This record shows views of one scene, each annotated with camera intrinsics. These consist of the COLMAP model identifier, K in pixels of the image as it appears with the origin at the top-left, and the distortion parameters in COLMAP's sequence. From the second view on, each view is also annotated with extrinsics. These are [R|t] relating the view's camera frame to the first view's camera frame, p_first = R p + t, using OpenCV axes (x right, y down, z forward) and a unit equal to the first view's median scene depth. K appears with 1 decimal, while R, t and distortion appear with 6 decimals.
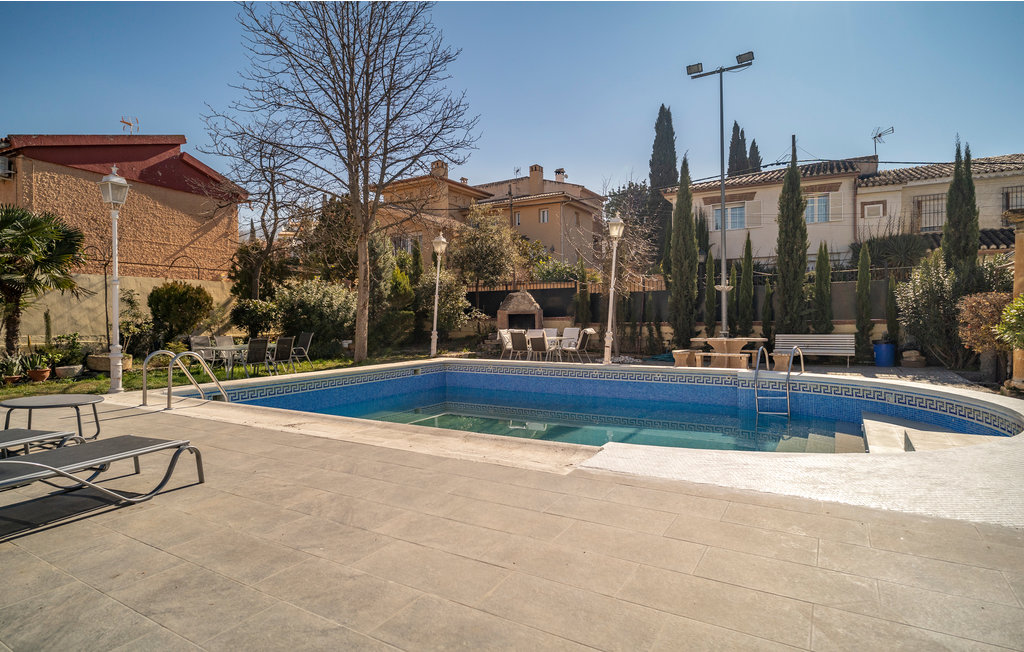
lens RADIAL K [[525.3, 0, 526.0], [0, 525.3, 337.8], [0, 0, 1]] dist [0.000611, 0.000790]
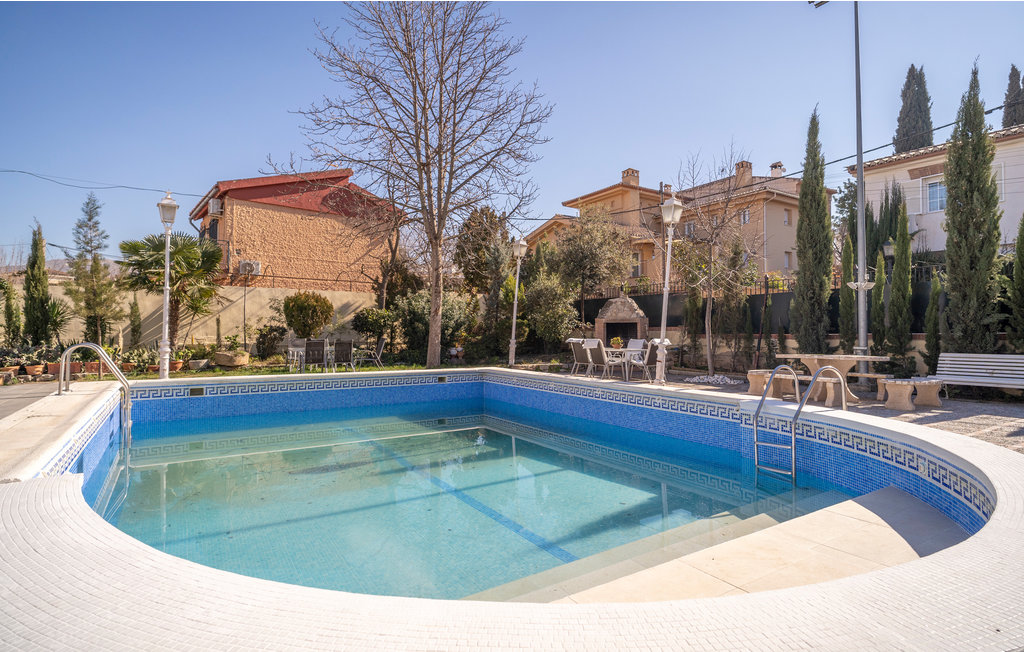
lens RADIAL K [[529.7, 0, 514.5], [0, 529.7, 326.7], [0, 0, 1]] dist [0.000838, 0.000756]
pose [[0.903332, 0.009775, -0.428832, 0.232230], [-0.030303, 0.998697, -0.041069, 0.003489], [0.427871, 0.050094, 0.902451, 0.140742]]
